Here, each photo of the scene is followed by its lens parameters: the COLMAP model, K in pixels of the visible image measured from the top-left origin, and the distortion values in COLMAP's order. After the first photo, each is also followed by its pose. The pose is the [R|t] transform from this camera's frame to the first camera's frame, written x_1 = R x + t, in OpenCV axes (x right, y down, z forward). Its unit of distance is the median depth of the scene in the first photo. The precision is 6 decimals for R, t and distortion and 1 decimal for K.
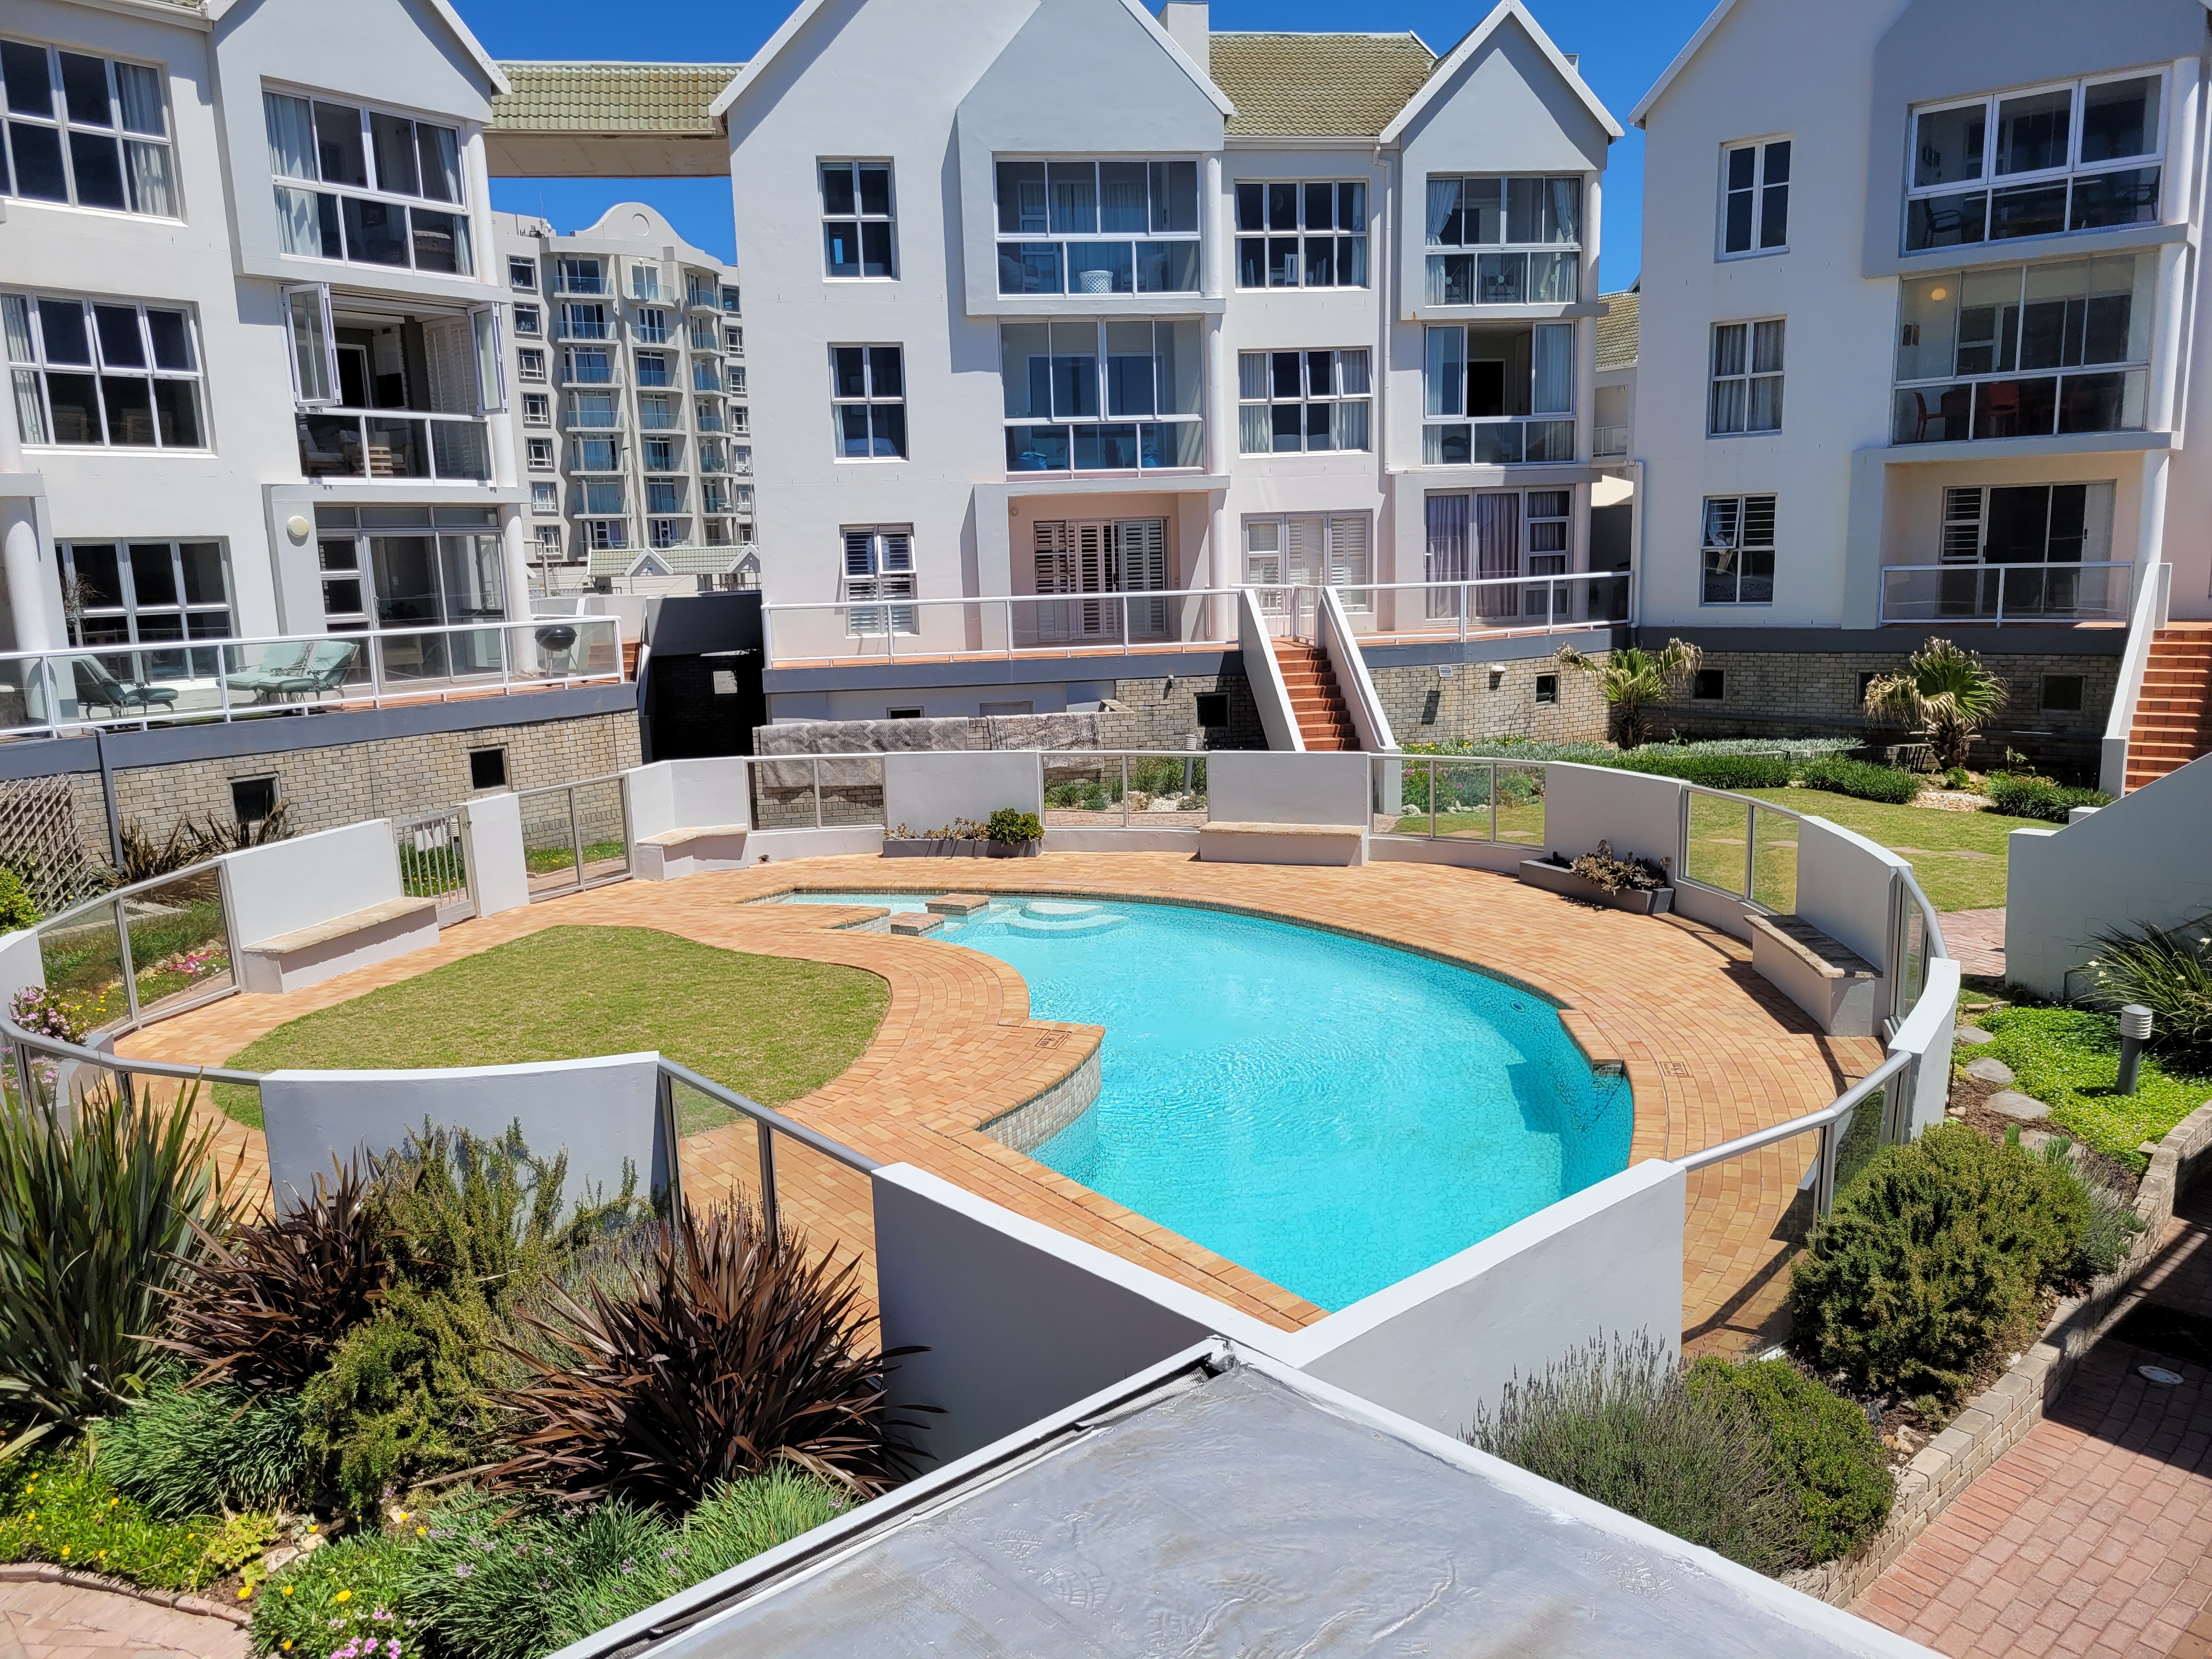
lens RADIAL K [[1657.1, 0, 1106.0], [0, 1657.1, 829.5], [0, 0, 1]] dist [0.037037, -0.009173]
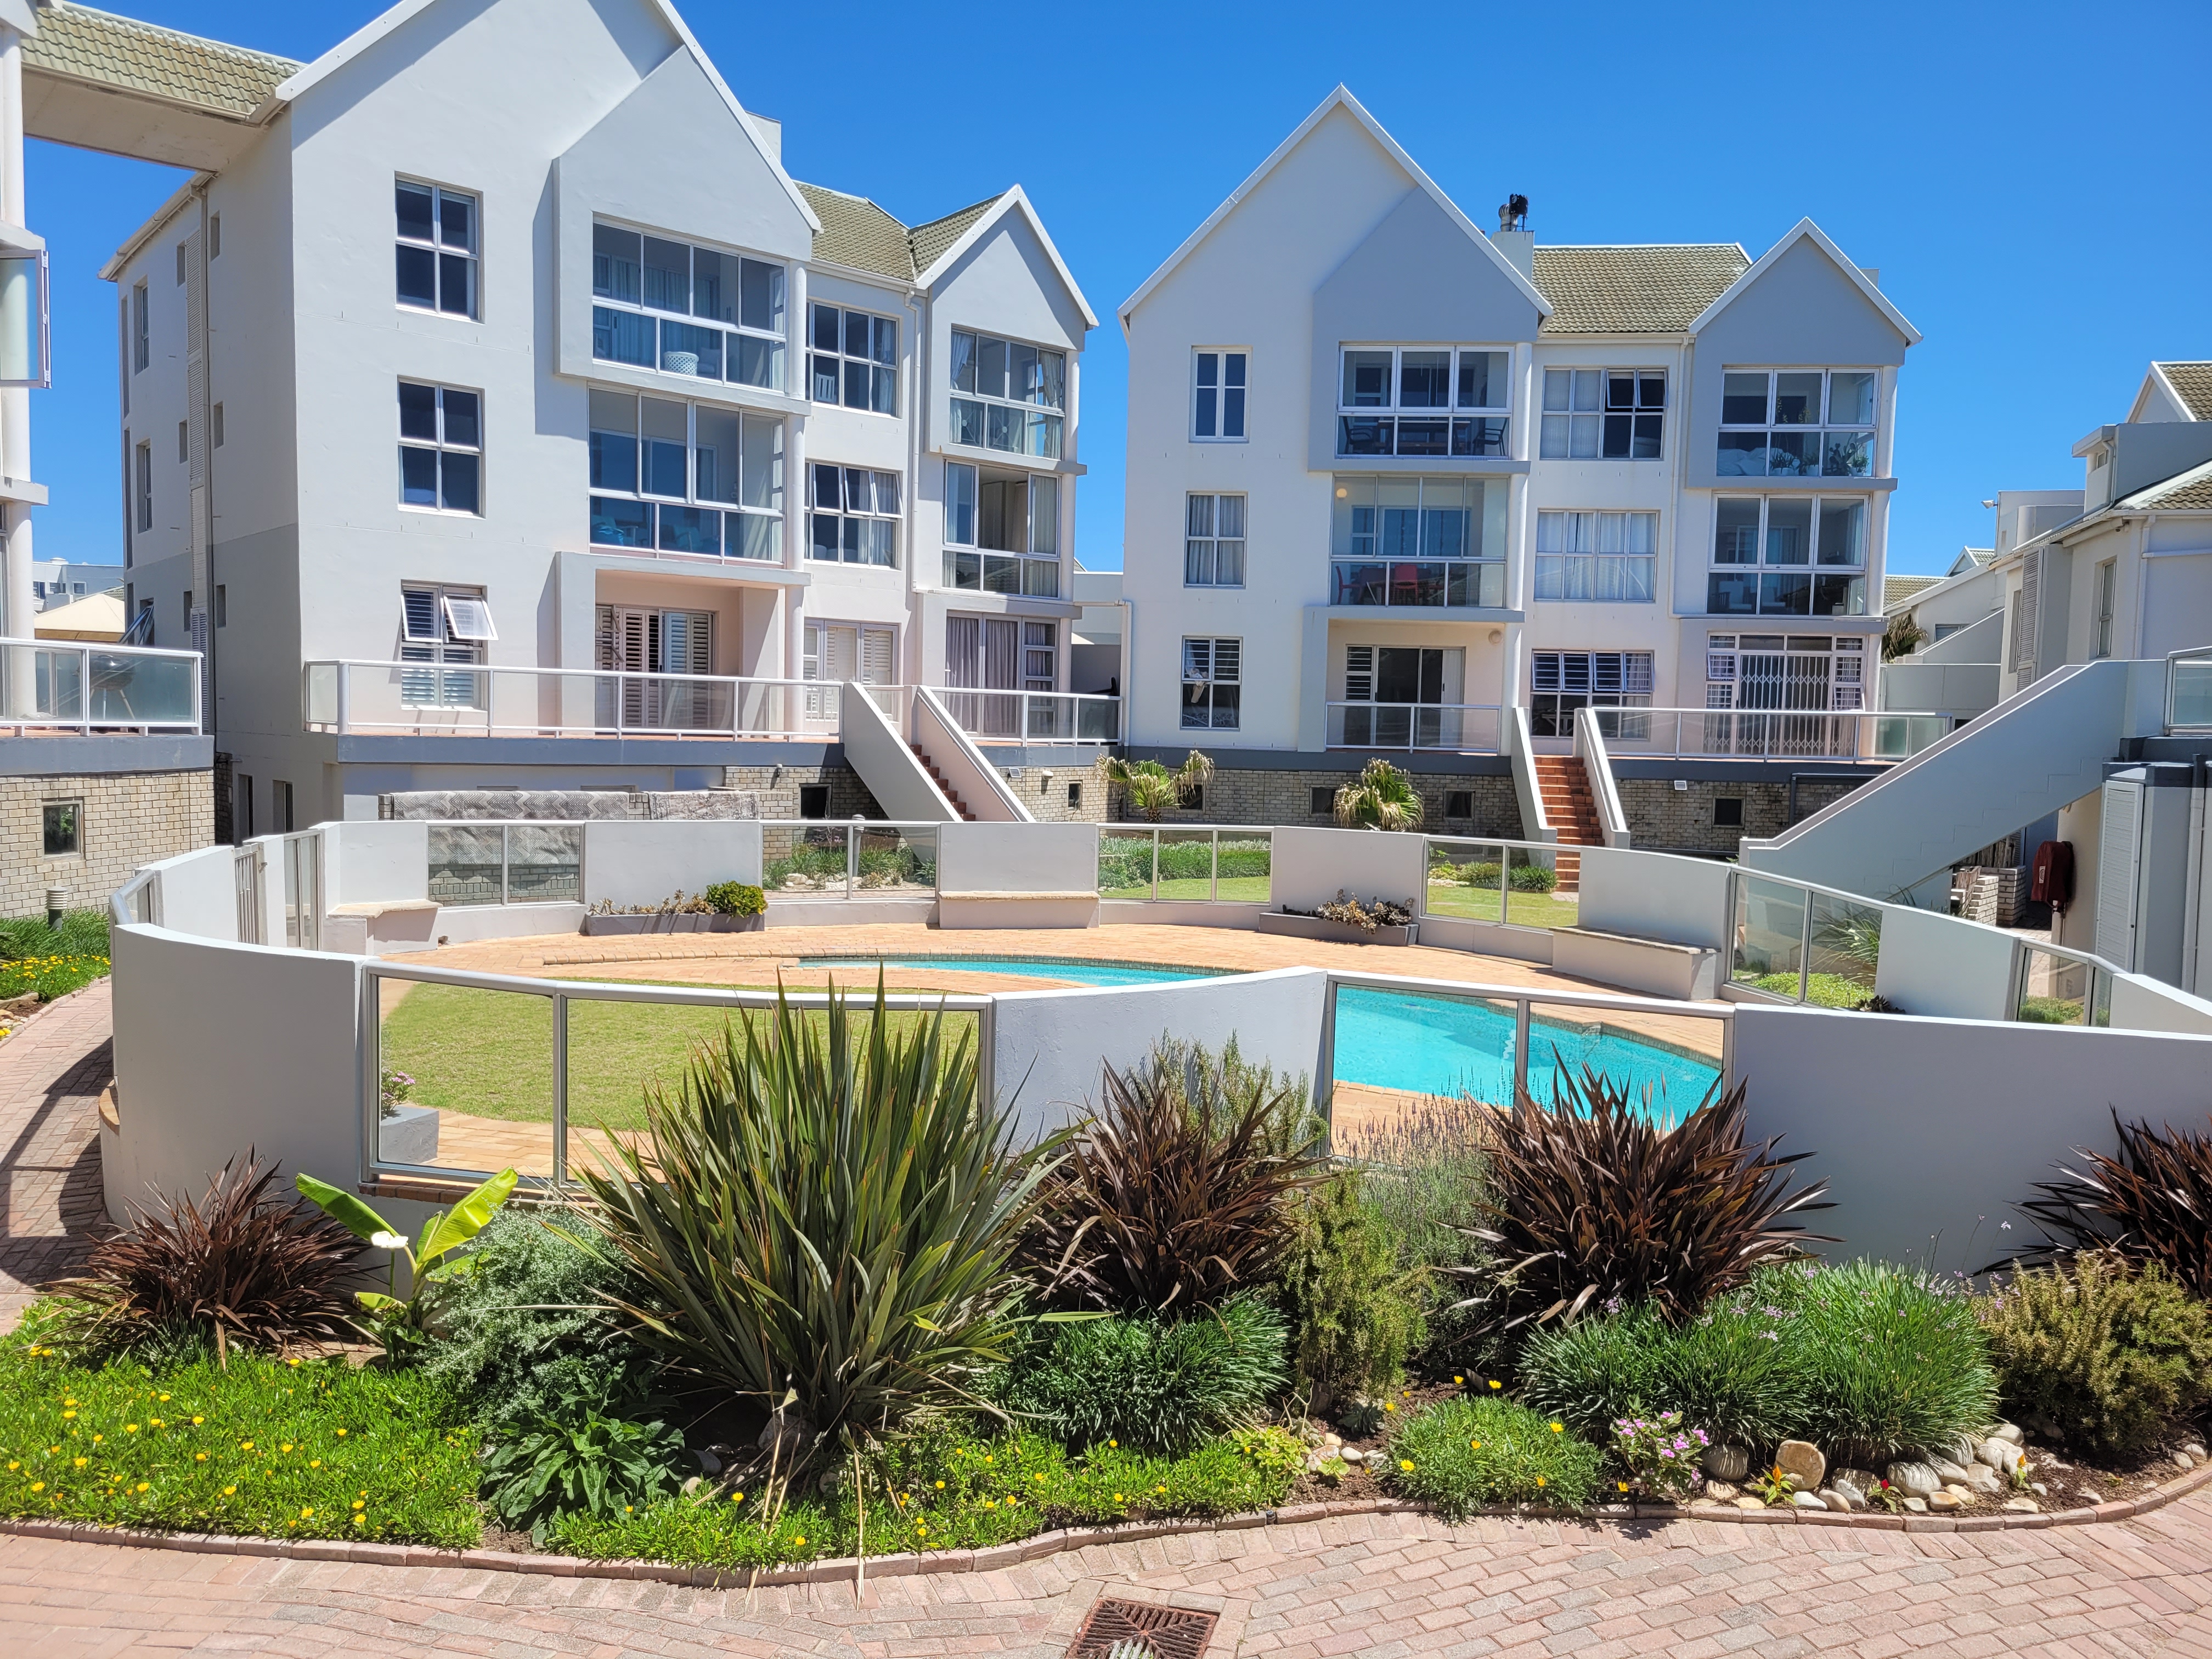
lens RADIAL K [[1667.3, 0, 1106.0], [0, 1667.3, 829.5], [0, 0, 1]] dist [0.033759, -0.007031]
pose [[0.837014, 0.020881, 0.546783, -0.329191], [0.042279, 0.993816, -0.102673, 0.053427], [-0.545546, 0.109056, 0.830955, 0.077874]]
